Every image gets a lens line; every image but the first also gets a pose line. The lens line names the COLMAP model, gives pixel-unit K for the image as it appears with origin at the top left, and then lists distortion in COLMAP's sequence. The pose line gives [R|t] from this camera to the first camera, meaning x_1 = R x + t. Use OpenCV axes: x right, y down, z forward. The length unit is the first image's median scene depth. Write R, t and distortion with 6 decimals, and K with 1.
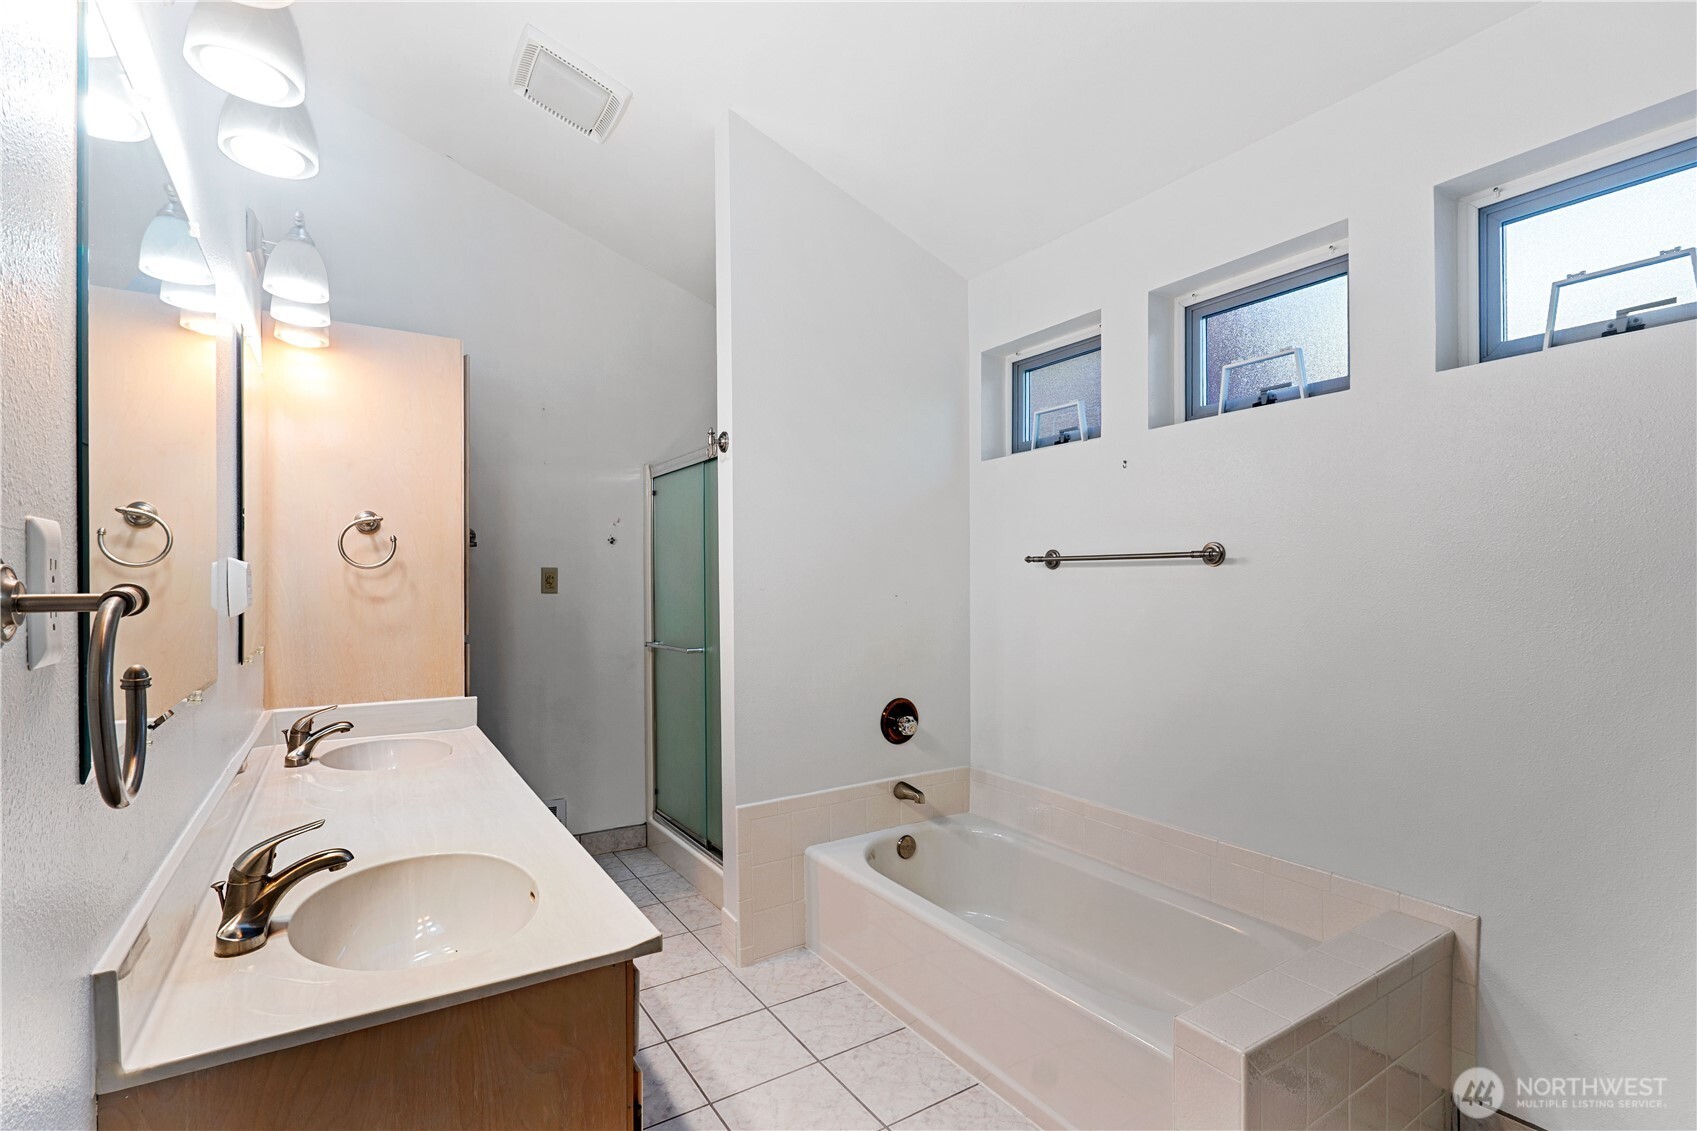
lens RADIAL K [[784.1, 0, 848.8], [0, 784.1, 578.5], [0, 0, 1]] dist [-0.008013, -0.000150]
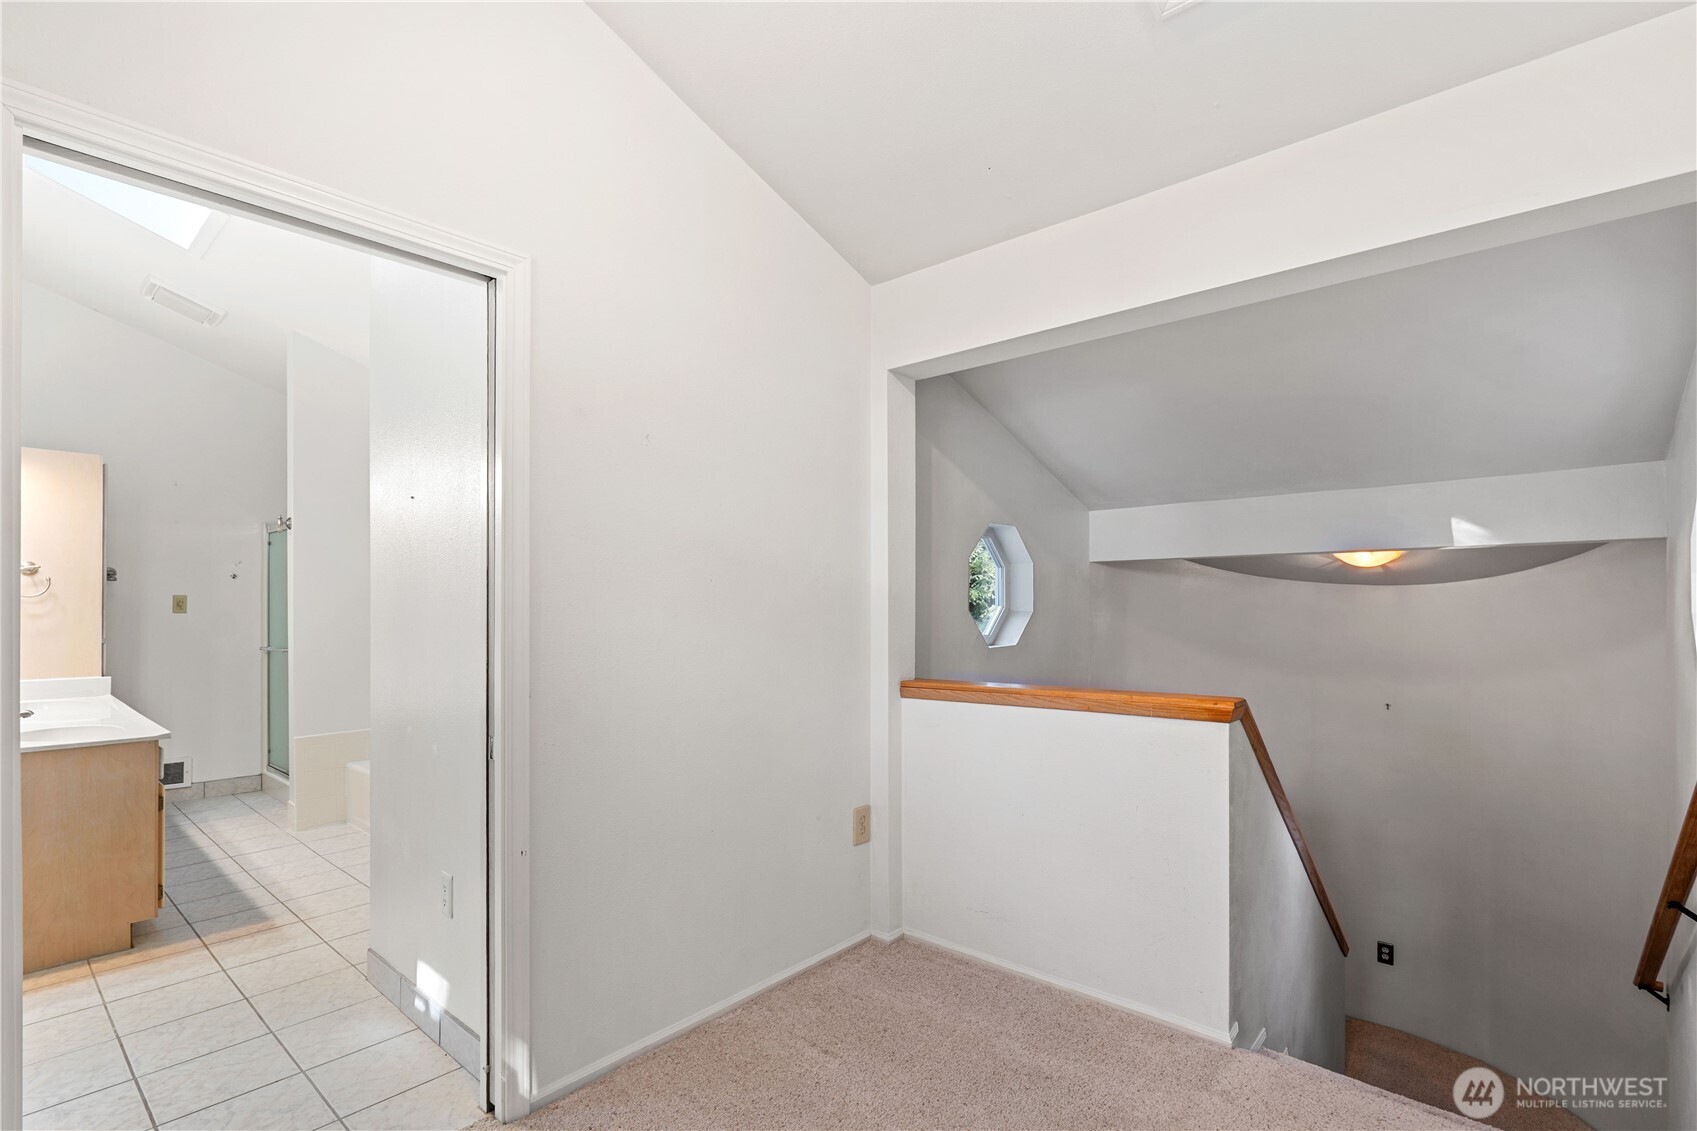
lens RADIAL K [[784.1, 0, 848.5], [0, 784.1, 597.4], [0, 0, 1]] dist [-0.008013, -0.000150]
pose [[0.959890, 0.007084, 0.280289, 0.526738], [-0.005999, 0.999971, -0.004730, -0.013817], [-0.280314, 0.002858, 0.959904, -0.954365]]
